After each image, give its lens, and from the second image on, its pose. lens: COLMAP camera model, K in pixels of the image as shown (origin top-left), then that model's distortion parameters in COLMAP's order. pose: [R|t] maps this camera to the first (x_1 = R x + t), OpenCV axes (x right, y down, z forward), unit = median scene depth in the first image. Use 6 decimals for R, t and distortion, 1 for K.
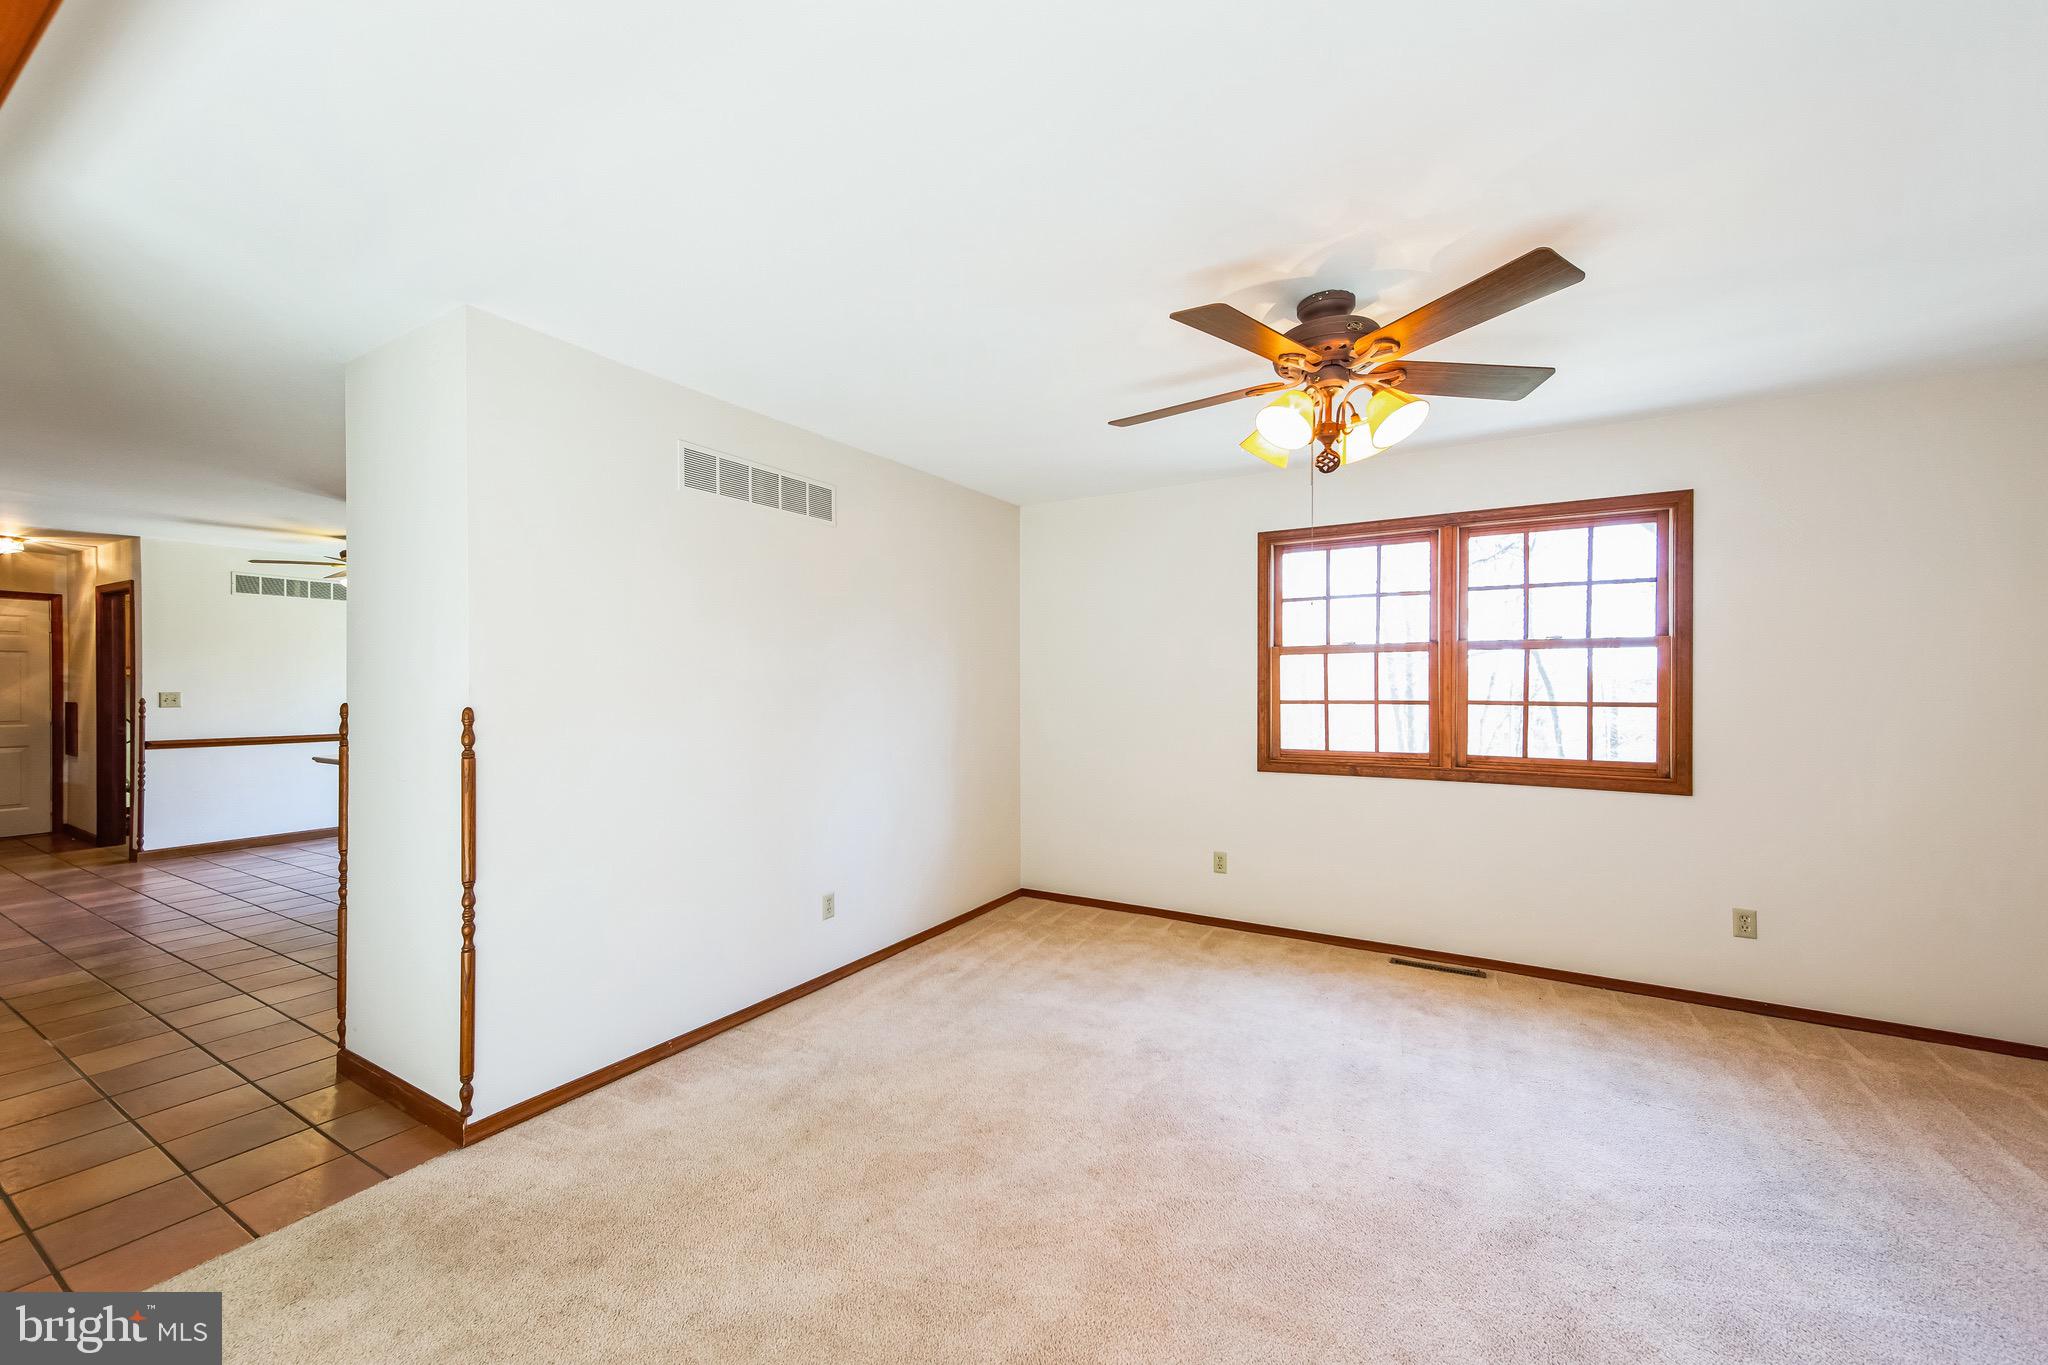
lens RADIAL K [[799.4, 0, 1042.7], [0, 799.4, 682.5], [0, 0, 1]] dist [0.009896, 0.001440]
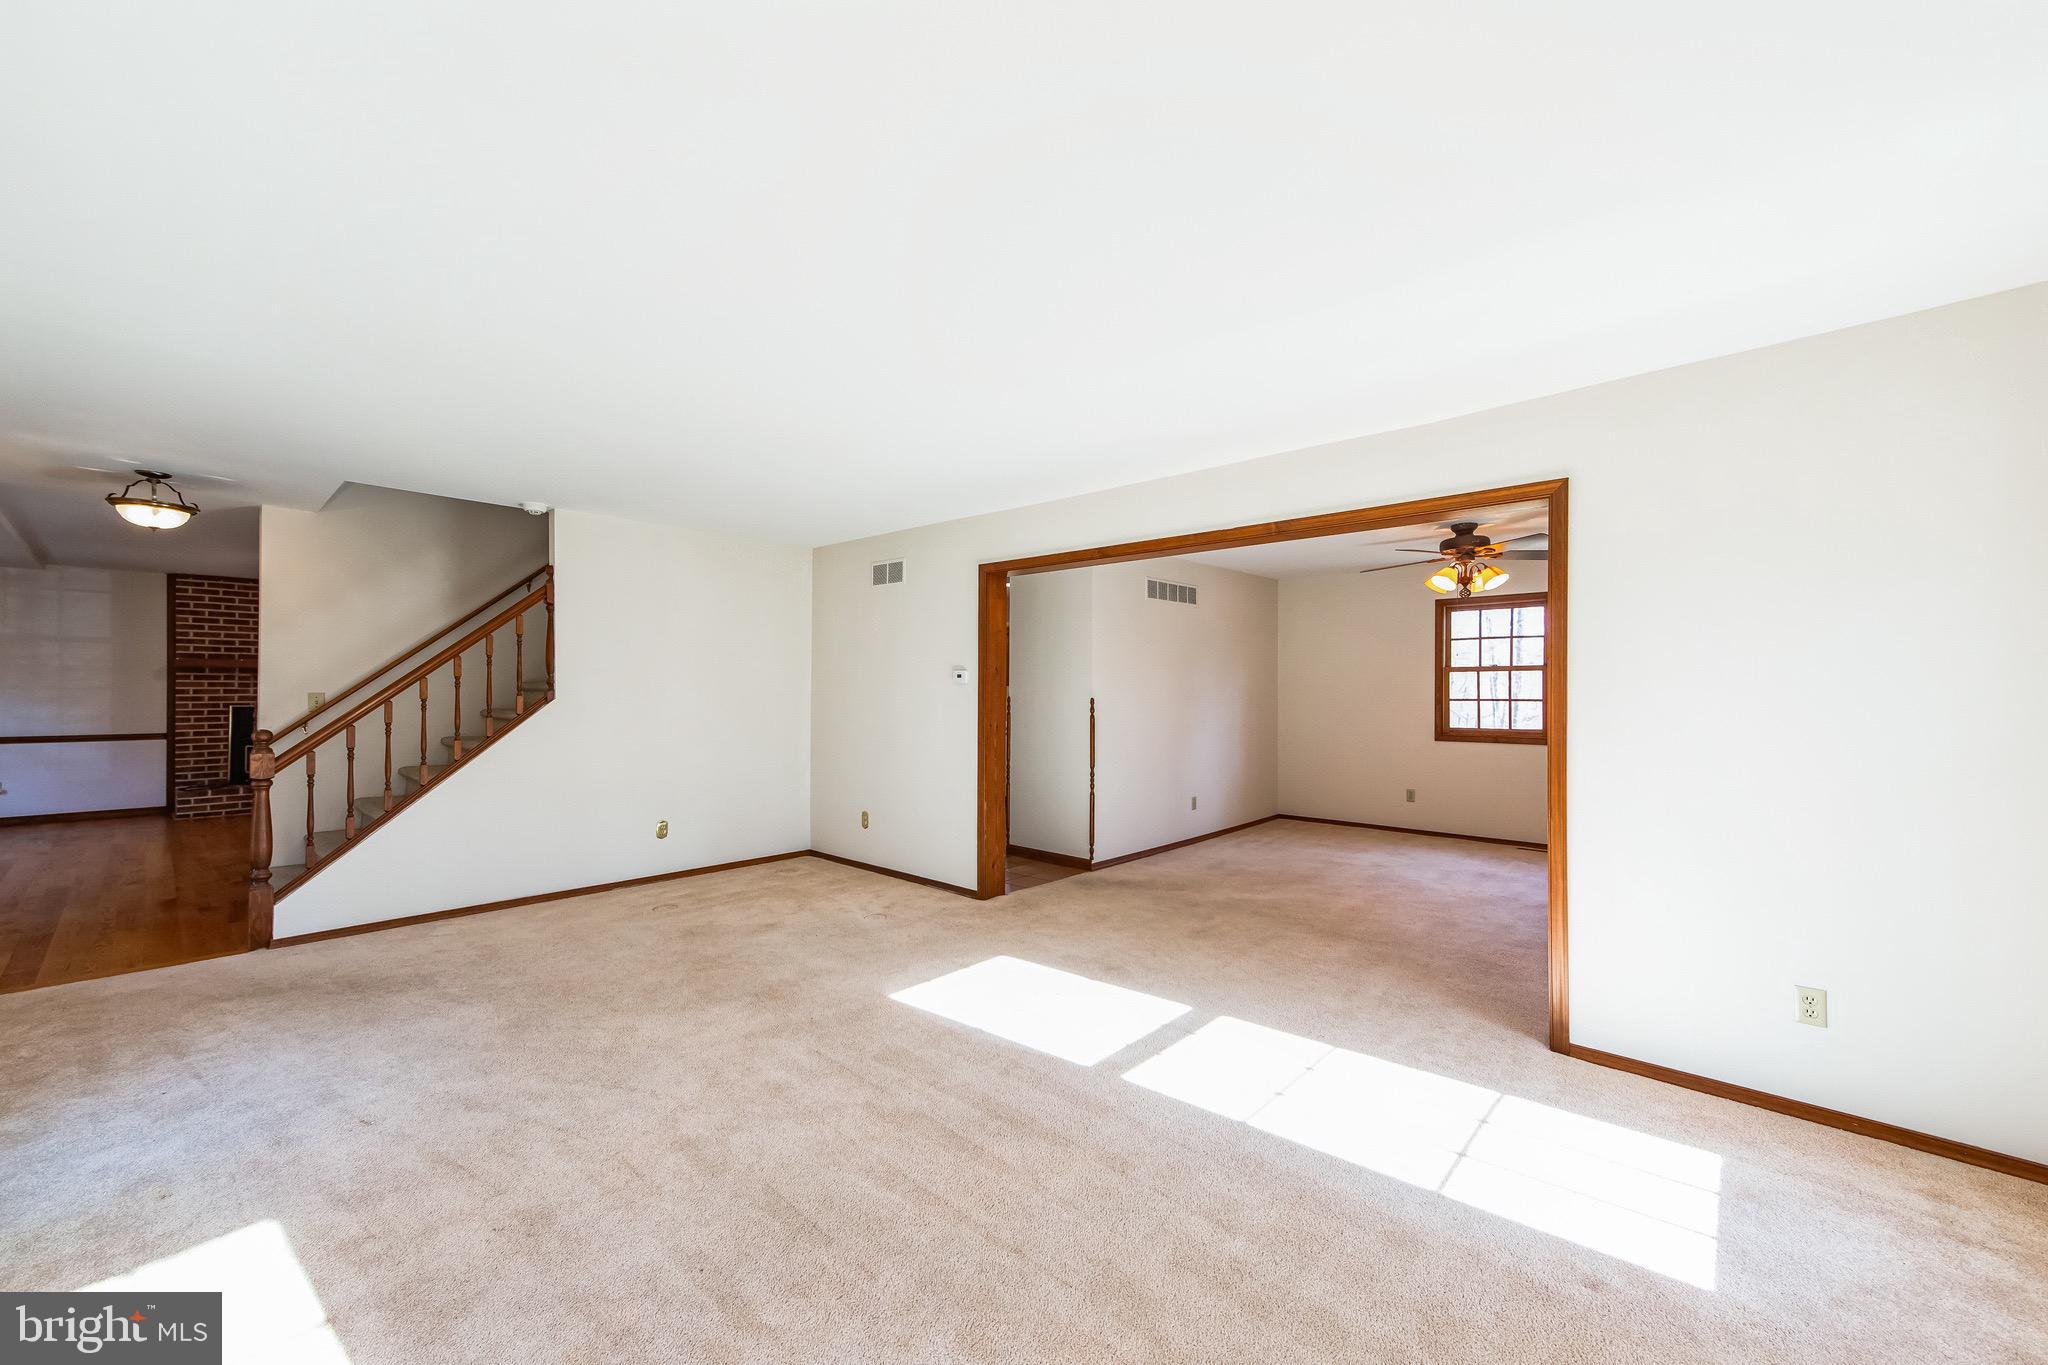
lens RADIAL K [[799.4, 0, 1036.9], [0, 799.4, 685.8], [0, 0, 1]] dist [0.009896, 0.001440]
pose [[0.978435, 0.001688, -0.206548, -0.215253], [-0.002211, 0.999995, -0.002302, 0.000268], [0.206543, 0.002709, 0.978434, -0.873634]]
